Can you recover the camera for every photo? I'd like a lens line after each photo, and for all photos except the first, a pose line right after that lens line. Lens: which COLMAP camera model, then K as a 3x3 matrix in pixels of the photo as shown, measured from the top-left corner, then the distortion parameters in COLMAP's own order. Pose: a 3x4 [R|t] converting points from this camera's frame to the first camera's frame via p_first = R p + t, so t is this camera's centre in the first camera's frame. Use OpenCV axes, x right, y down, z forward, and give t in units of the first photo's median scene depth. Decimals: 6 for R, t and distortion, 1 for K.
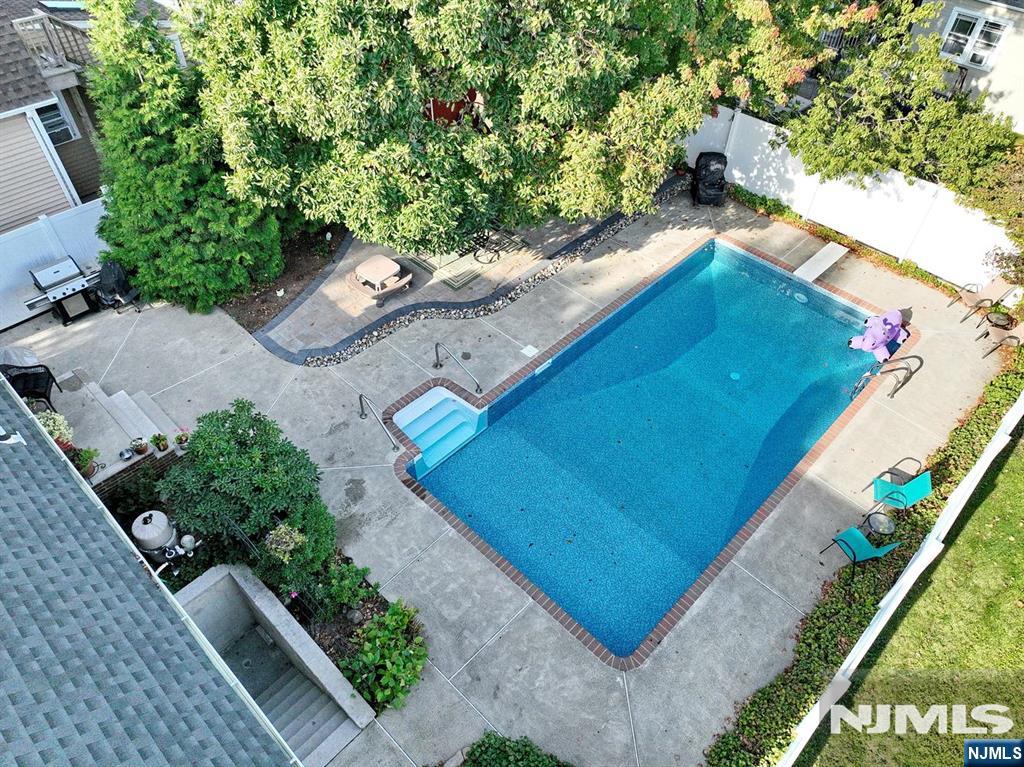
lens RADIAL K [[719.0, 0, 516.5], [0, 719.0, 377.8], [0, 0, 1]] dist [-0.002162, 0.018573]
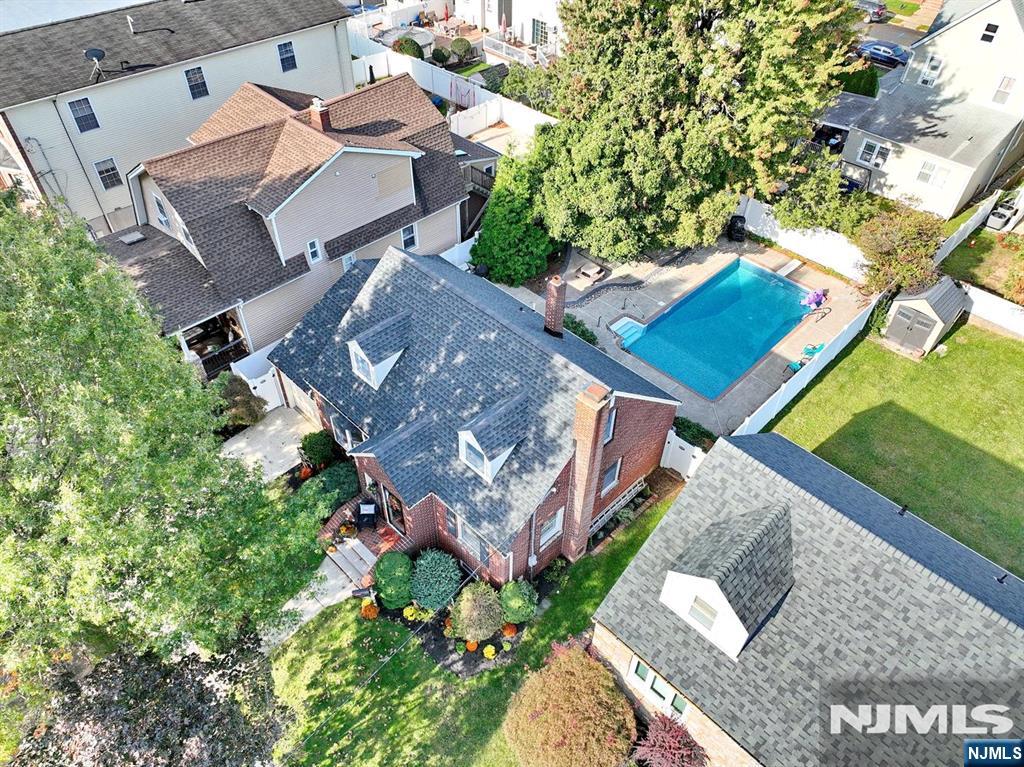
lens RADIAL K [[719.4, 0, 512.0], [0, 719.4, 378.1], [0, 0, 1]] dist [0.003980, 0.011490]
pose [[0.999854, 0.009415, -0.014229, -0.445114], [-0.009975, 0.999157, -0.039815, 0.311562], [0.013842, 0.039951, 0.999106, -1.375306]]
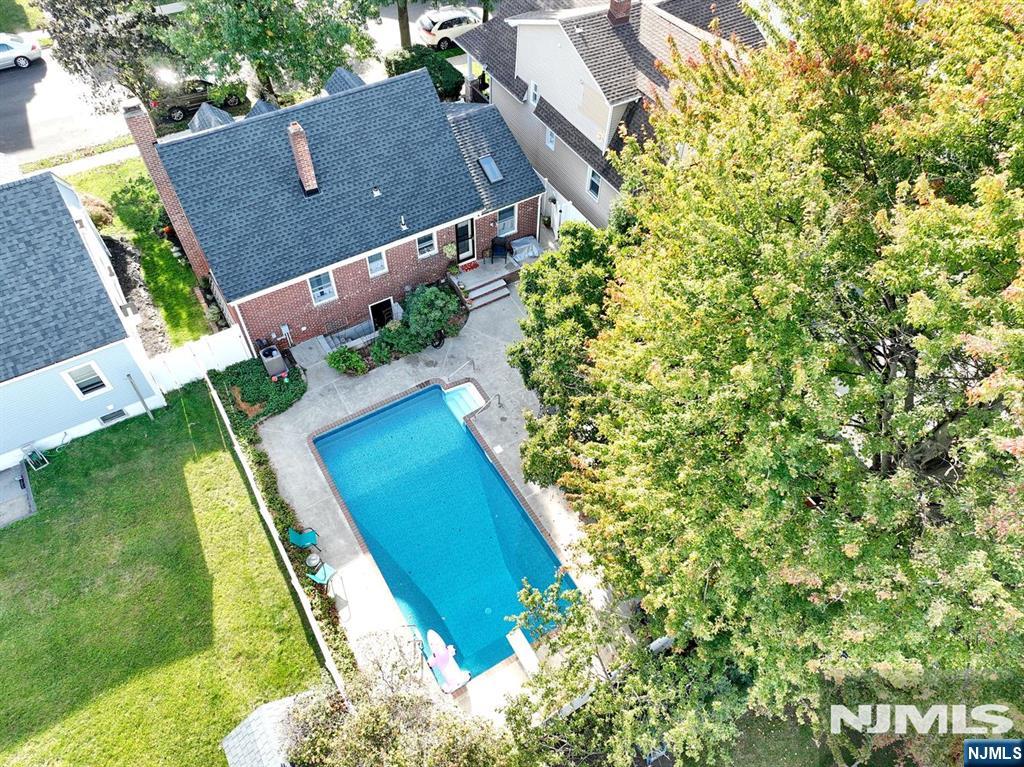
lens RADIAL K [[719.4, 0, 512.0], [0, 719.4, 378.1], [0, 0, 1]] dist [0.003980, 0.011490]
pose [[-0.255845, 0.737081, -0.625504, 0.965909], [-0.708551, 0.297196, 0.640023, -1.219655], [0.657646, 0.606948, 0.446223, 0.172643]]
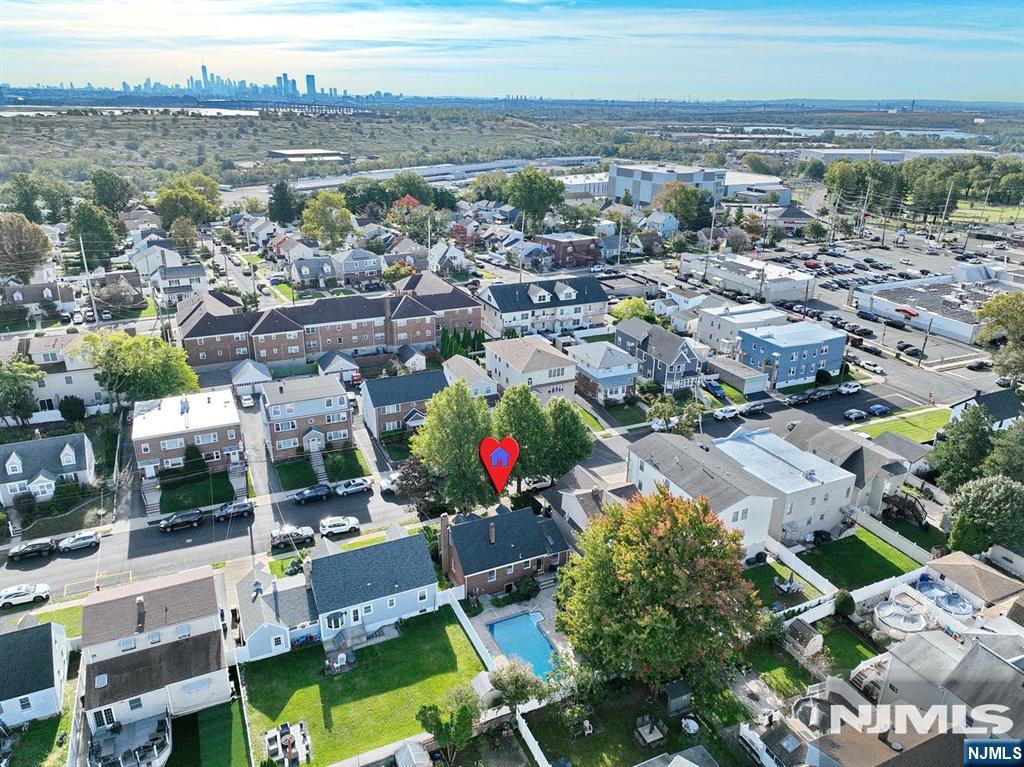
lens RADIAL K [[719.4, 0, 512.0], [0, 719.4, 378.1], [0, 0, 1]] dist [0.003980, 0.011490]
pose [[-0.353818, 0.317274, -0.879858, 4.077883], [-0.689805, 0.546776, 0.474558, -3.312923], [0.631650, 0.774838, 0.025399, -0.678626]]
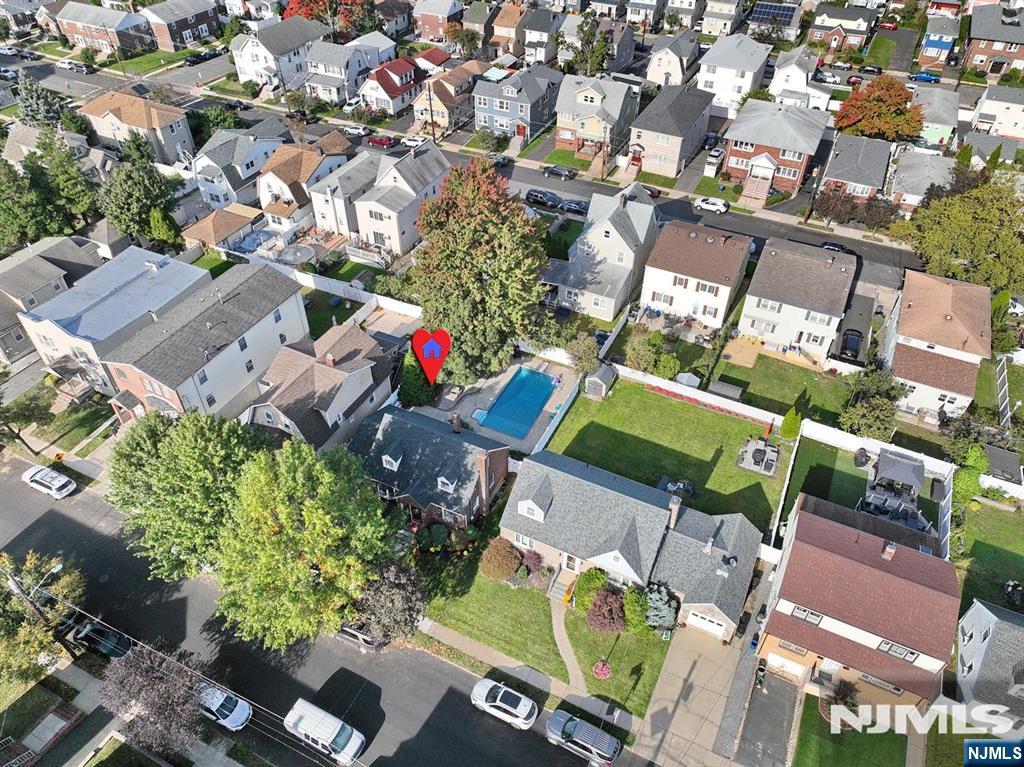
lens RADIAL K [[719.4, 0, 512.0], [0, 719.4, 378.1], [0, 0, 1]] dist [0.003980, 0.011490]
pose [[0.950341, -0.213939, 0.226014, -0.986272], [0.230839, 0.971661, -0.050882, 0.114773], [-0.208723, 0.100529, 0.972794, -4.090676]]
